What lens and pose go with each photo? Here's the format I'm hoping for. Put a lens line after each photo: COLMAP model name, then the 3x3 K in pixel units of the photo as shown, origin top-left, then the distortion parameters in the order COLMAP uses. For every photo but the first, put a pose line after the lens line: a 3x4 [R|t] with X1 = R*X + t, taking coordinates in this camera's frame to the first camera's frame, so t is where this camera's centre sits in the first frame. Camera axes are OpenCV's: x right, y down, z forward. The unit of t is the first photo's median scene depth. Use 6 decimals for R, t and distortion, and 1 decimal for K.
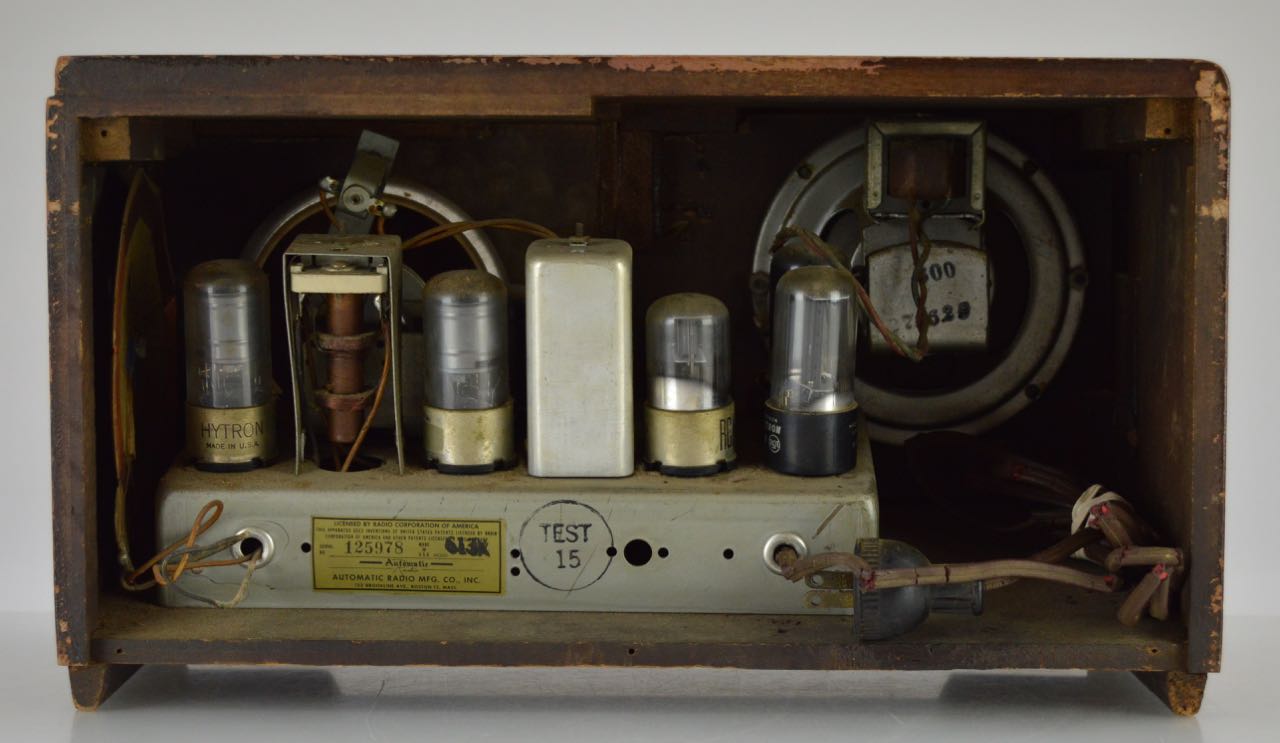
lens RADIAL K [[2935.6, 0, 639.7], [0, 2935.6, 371.3], [0, 0, 1]] dist [-0.185486, 0.000000]
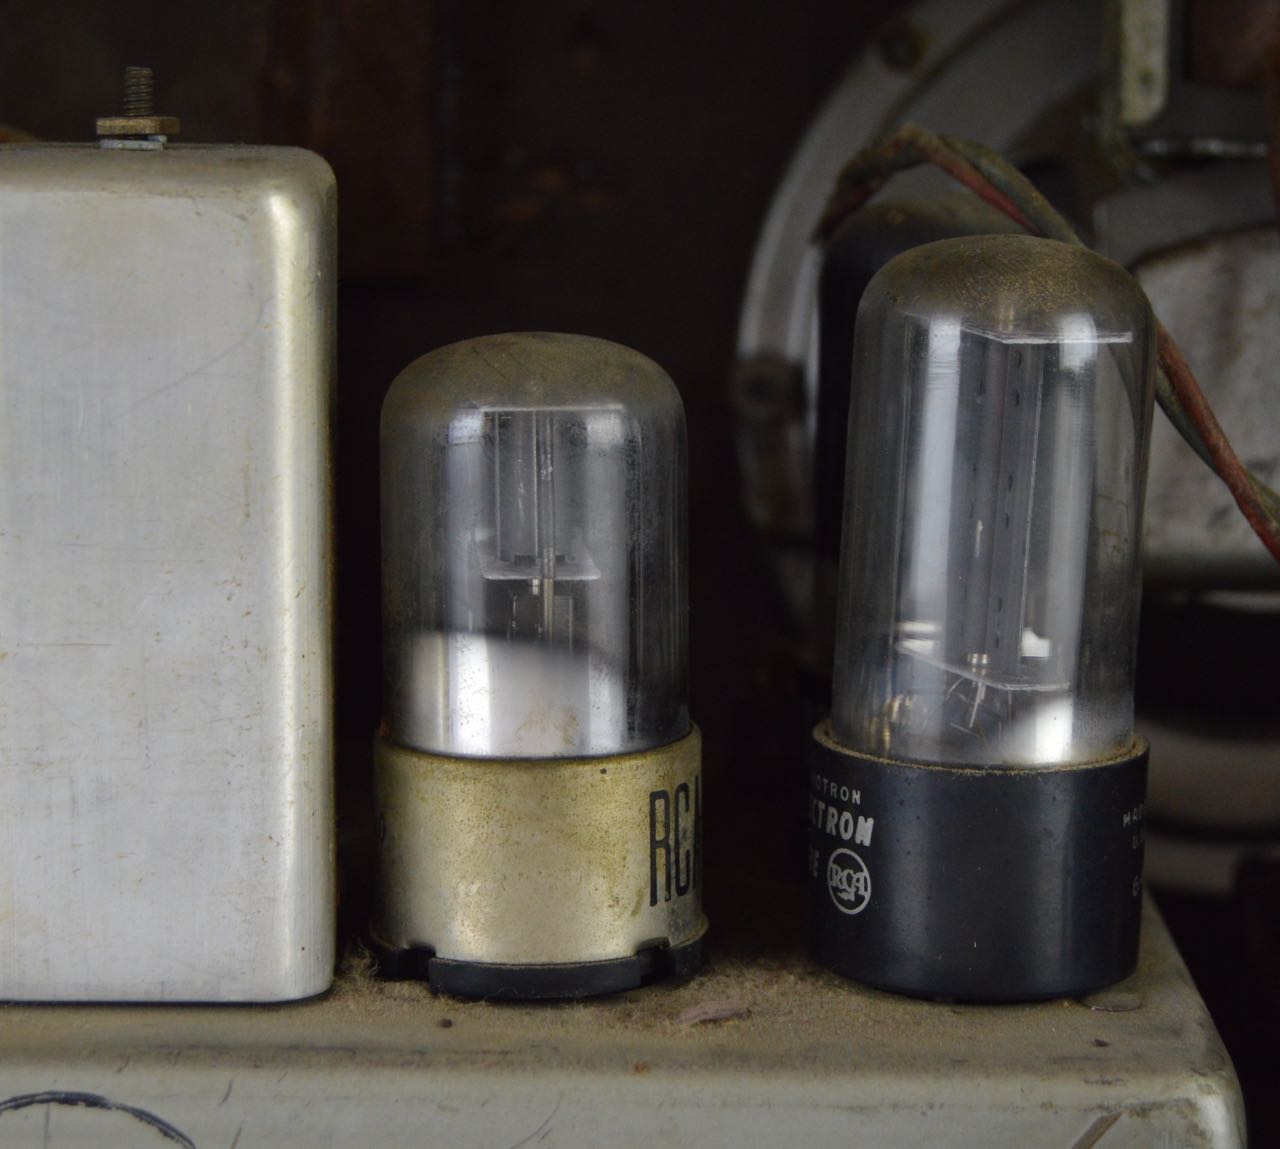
lens RADIAL K [[4069.3, 0, 639.5], [0, 4069.3, 575.3], [0, 0, 1]] dist [-0.029032, 0.000000]
pose [[0.999336, 0.006572, 0.035832, 0.012793], [-0.004630, 0.998530, -0.054012, 0.016811], [-0.036135, 0.053810, 0.997897, 0.623253]]
